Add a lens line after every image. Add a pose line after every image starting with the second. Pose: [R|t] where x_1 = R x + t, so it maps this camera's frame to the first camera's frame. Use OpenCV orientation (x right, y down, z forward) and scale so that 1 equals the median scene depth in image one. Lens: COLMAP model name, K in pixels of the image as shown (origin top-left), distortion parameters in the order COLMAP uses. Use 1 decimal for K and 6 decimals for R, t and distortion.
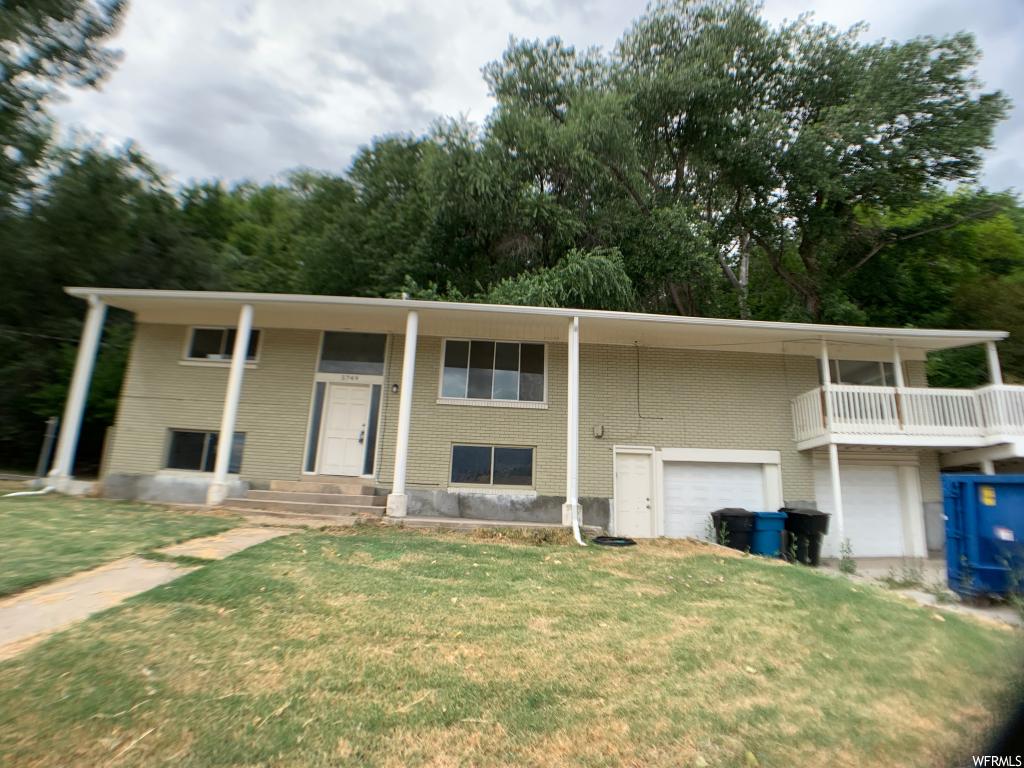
lens RADIAL K [[540.1, 0, 506.4], [0, 540.1, 381.1], [0, 0, 1]] dist [-0.083280, 0.000577]
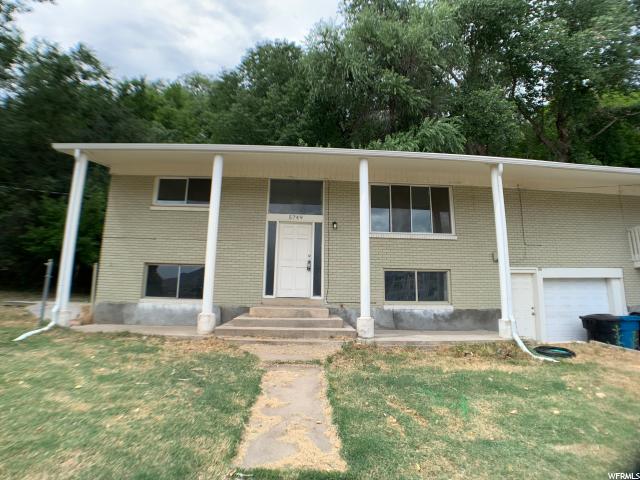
lens RADIAL K [[342.0, 0, 320.0], [0, 342.0, 240.0], [0, 0, 1]] dist [-0.100829, 0.021805]
pose [[0.999734, -0.019985, 0.011484, -0.246942], [0.019080, 0.997065, 0.074146, -0.011373], [-0.012932, -0.073907, 0.997181, 0.222529]]
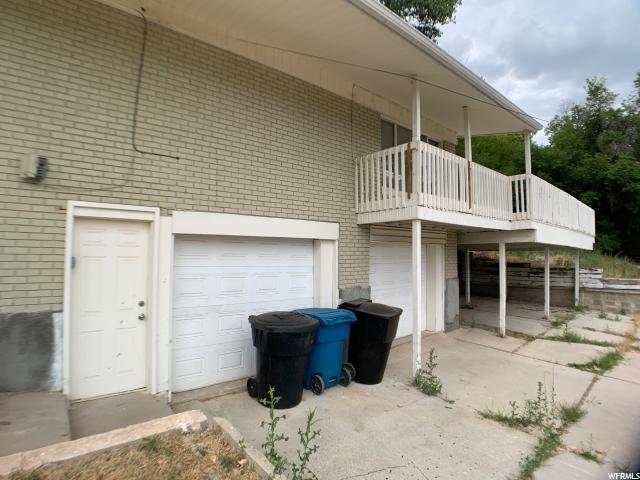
lens RADIAL K [[342.0, 0, 320.0], [0, 342.0, 240.0], [0, 0, 1]] dist [-0.100829, 0.021805]
pose [[0.803439, -0.000361, 0.595387, 0.202534], [-0.130751, 0.975481, 0.177033, 0.071808], [-0.580853, -0.220082, 0.783692, 0.624038]]
